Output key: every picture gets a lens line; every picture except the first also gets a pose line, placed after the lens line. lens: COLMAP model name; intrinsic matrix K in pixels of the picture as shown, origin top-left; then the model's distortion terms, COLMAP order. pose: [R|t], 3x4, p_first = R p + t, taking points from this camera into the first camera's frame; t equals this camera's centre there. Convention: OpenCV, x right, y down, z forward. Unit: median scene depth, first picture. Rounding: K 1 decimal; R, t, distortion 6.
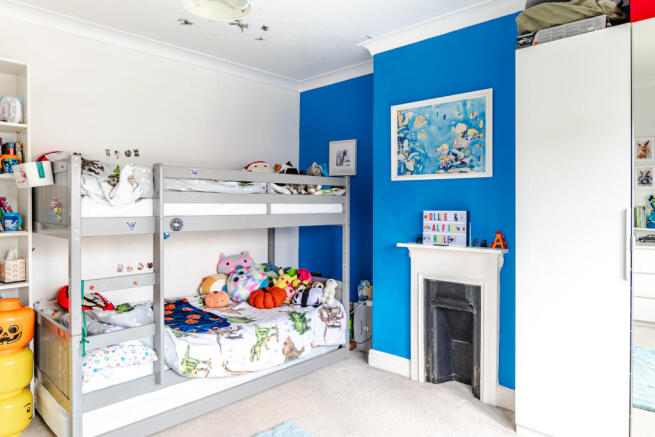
lens RADIAL K [[426.0, 0, 328.4], [0, 426.0, 211.4], [0, 0, 1]] dist [-0.001359, -0.000213]
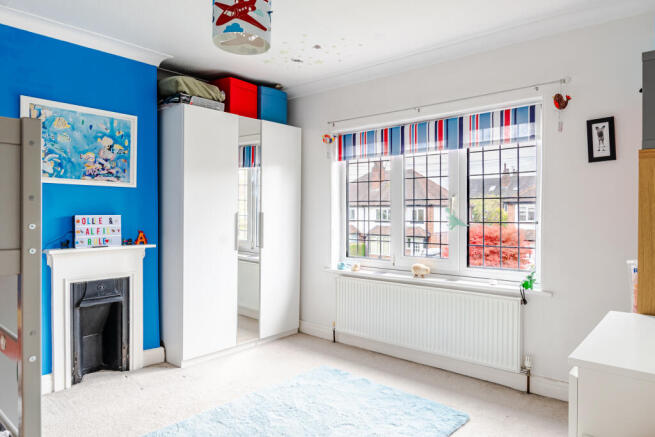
lens RADIAL K [[426.0, 0, 328.3], [0, 426.0, 218.7], [0, 0, 1]] dist [-0.001359, -0.000213]
pose [[-0.029923, -0.023718, 0.999271, -0.826972], [0.000743, 0.999718, 0.023751, -0.017548], [-0.999552, 0.001453, -0.029897, 0.446010]]
